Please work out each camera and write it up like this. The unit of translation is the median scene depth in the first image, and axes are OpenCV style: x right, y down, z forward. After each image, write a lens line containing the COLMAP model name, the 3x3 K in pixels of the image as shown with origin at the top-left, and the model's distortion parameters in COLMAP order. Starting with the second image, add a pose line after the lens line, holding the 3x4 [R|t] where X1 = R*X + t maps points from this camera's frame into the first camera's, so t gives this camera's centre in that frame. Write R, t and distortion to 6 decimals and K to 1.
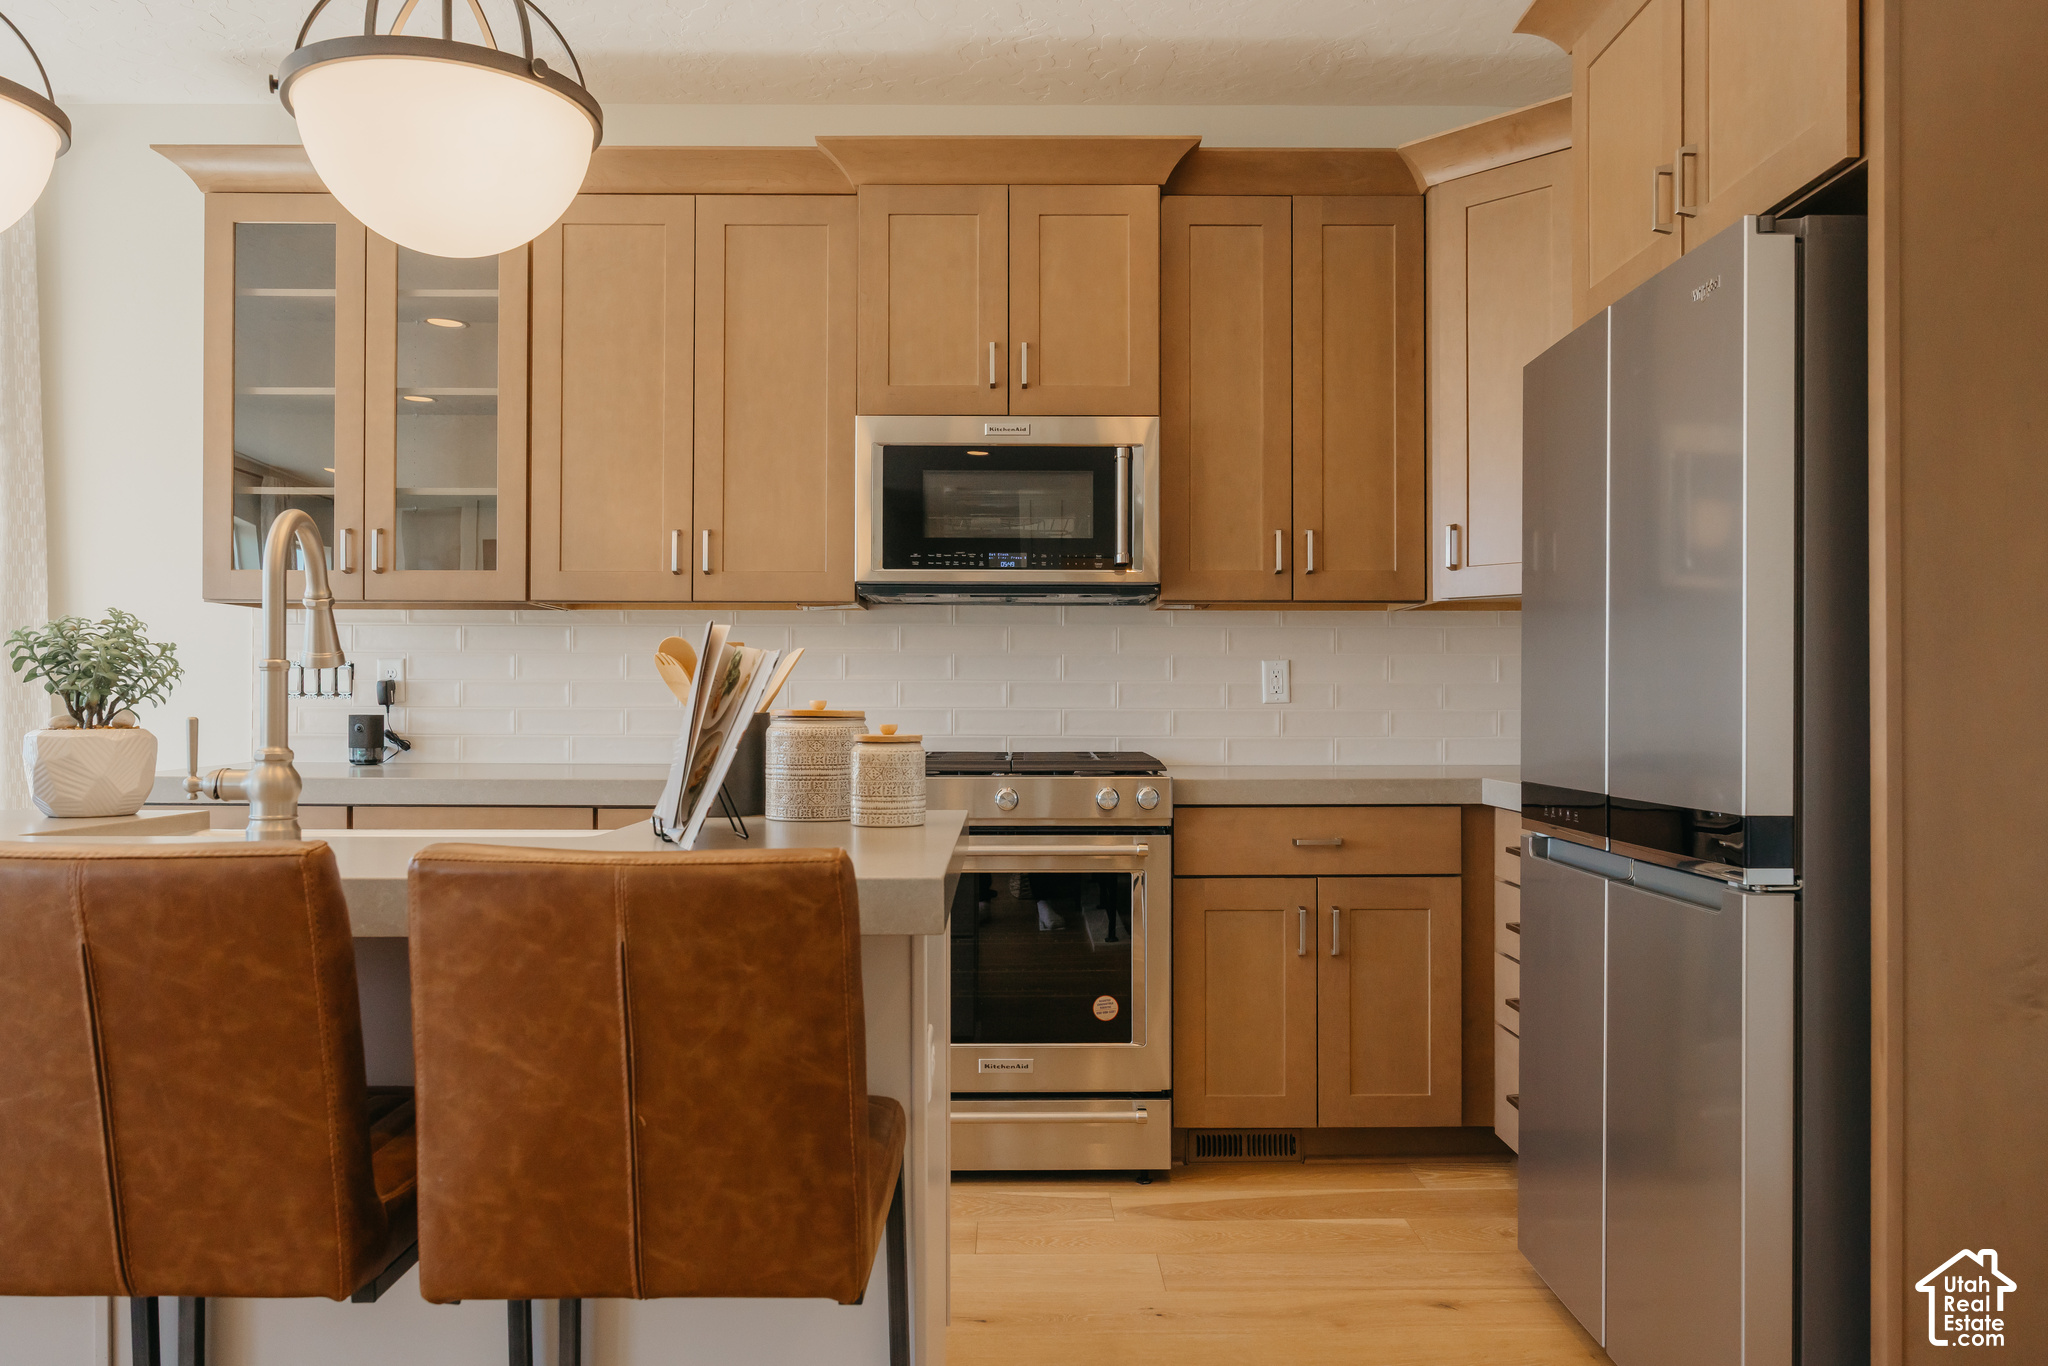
lens RADIAL K [[1486.9, 0, 1025.2], [0, 1486.9, 706.4], [0, 0, 1]] dist [0.006939, -0.000146]
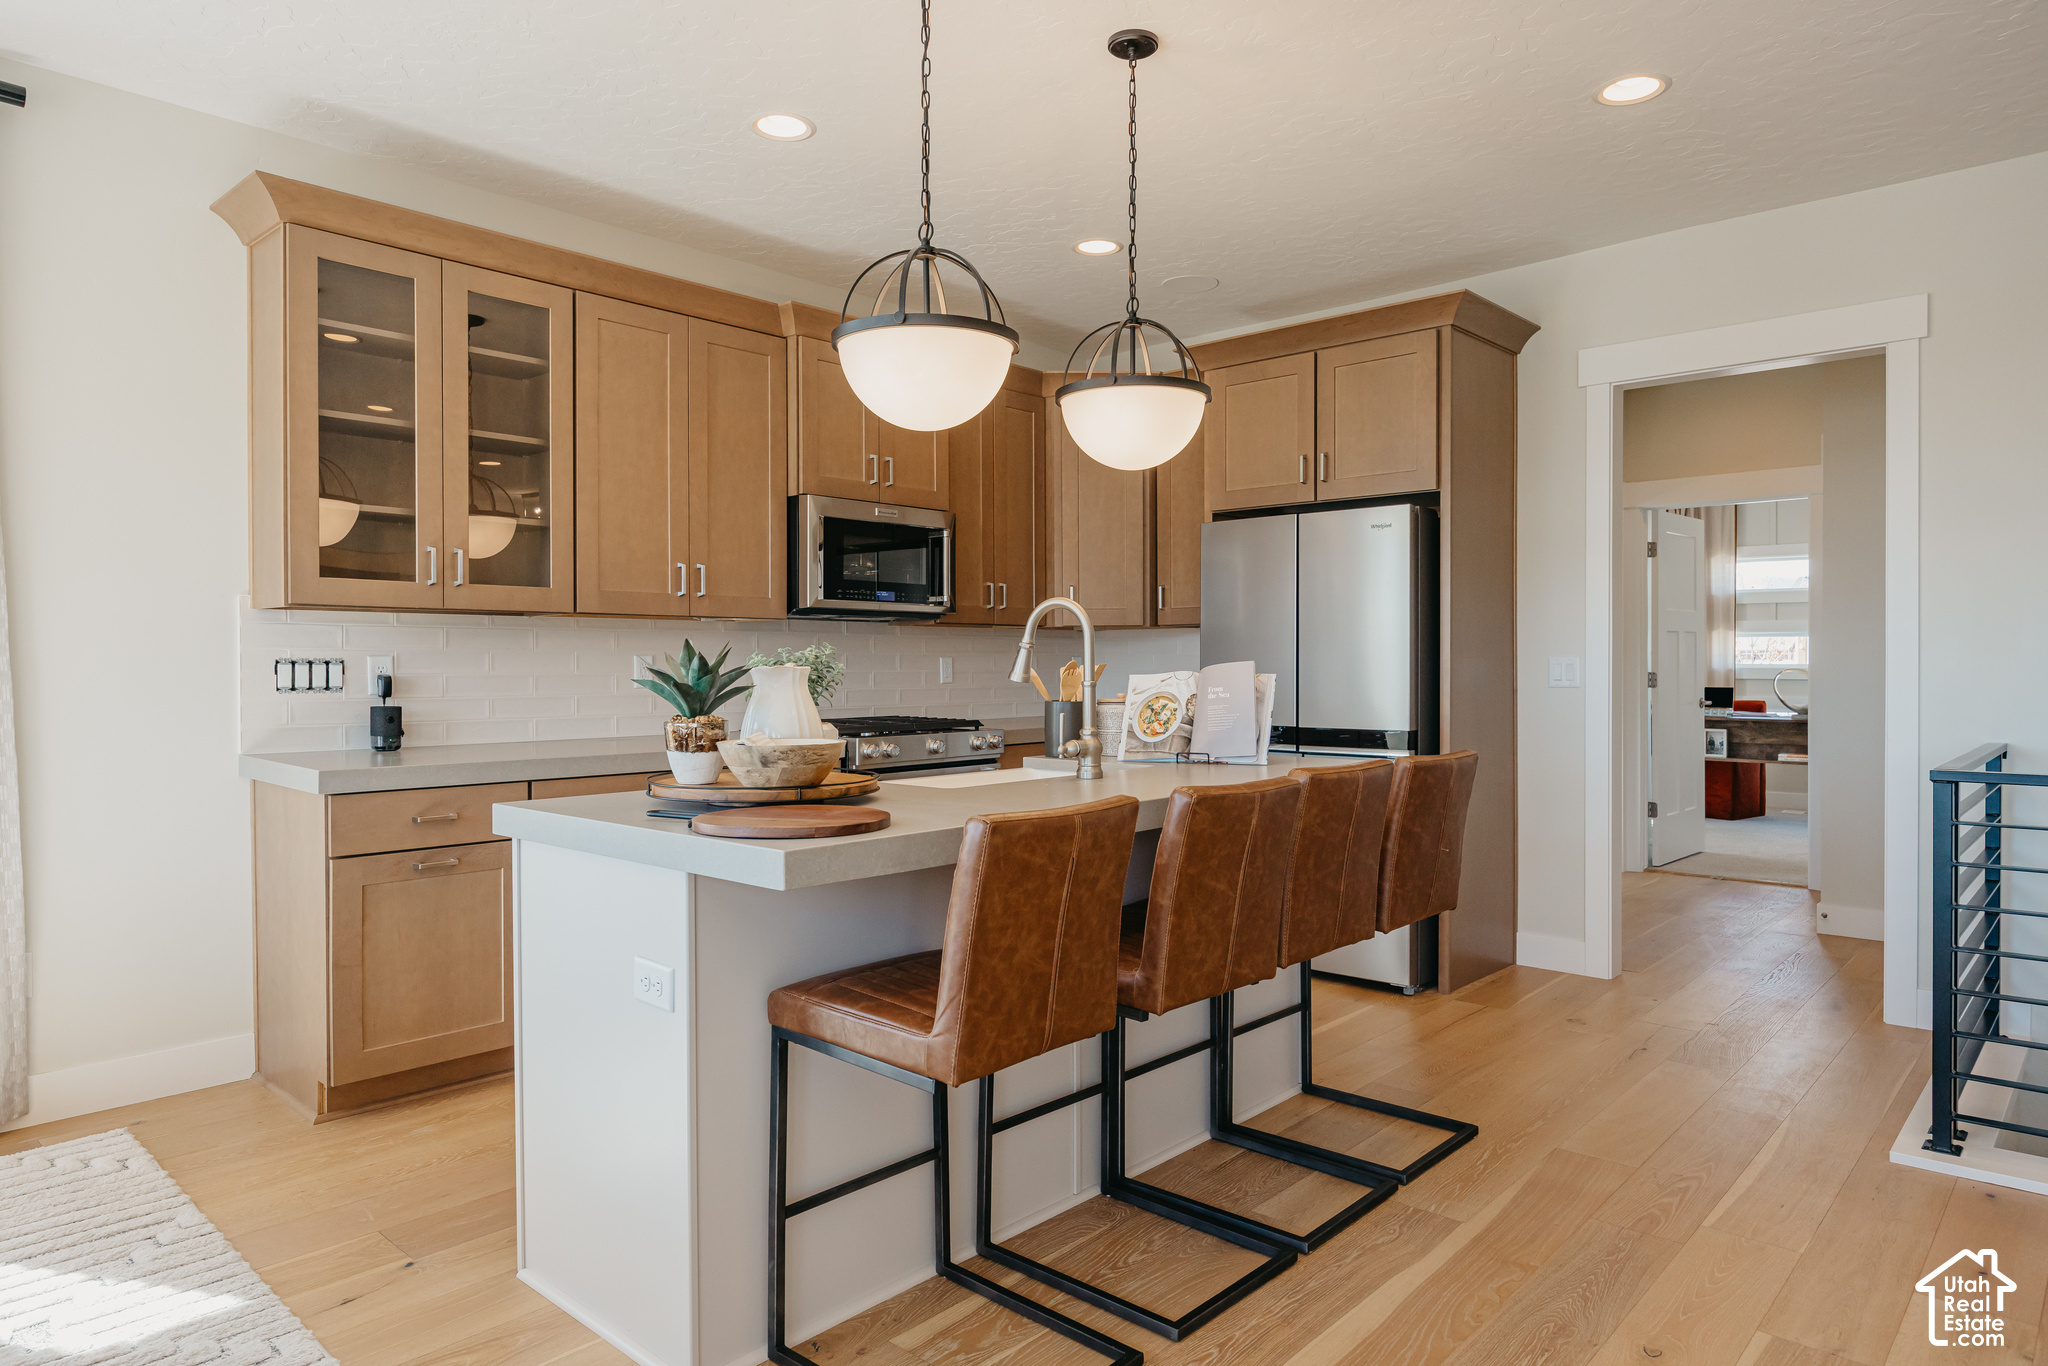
lens RADIAL K [[1242.7, 0, 1024.0], [0, 1242.7, 683.0], [0, 0, 1]] dist [-0.000864, 0.000325]
pose [[0.676738, -0.014566, 0.736079, -0.854699], [0.001398, 0.999828, 0.018500, -0.030637], [-0.736222, -0.011491, 0.676642, 0.006529]]
